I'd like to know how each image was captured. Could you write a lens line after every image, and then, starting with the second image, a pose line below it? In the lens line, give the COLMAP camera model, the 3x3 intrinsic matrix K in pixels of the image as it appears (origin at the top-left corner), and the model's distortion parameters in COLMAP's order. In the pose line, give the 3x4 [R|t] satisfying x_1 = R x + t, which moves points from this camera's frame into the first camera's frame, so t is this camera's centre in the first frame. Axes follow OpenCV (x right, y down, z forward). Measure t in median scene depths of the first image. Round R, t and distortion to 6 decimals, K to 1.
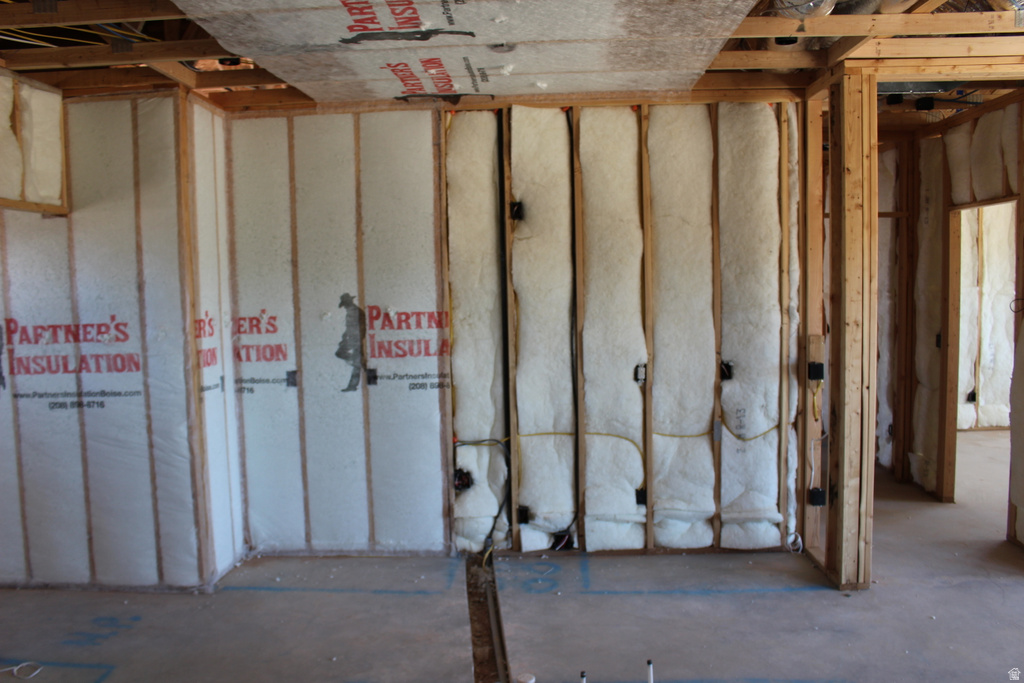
lens RADIAL K [[842.6, 0, 492.5], [0, 842.6, 358.6], [0, 0, 1]] dist [-0.150246, 0.112729]
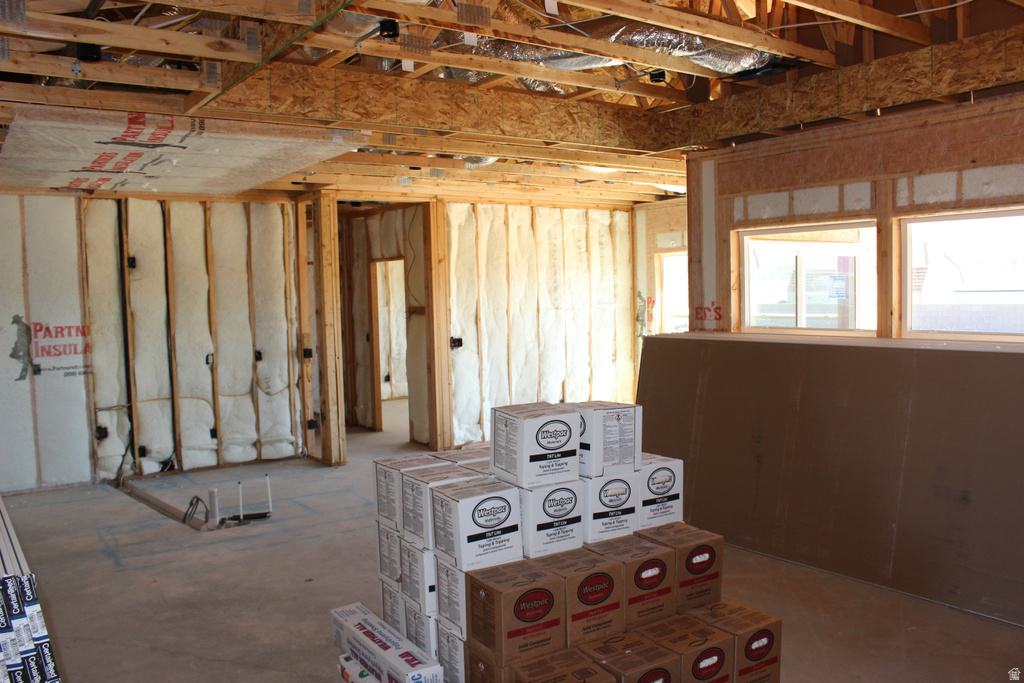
lens RADIAL K [[842.6, 0, 519.2], [0, 842.6, 358.0], [0, 0, 1]] dist [-0.150246, 0.112729]
pose [[0.767971, -0.043706, 0.638992, -0.409025], [0.059970, 0.998193, -0.003800, 0.058486], [-0.637671, 0.041238, 0.769204, -0.678846]]
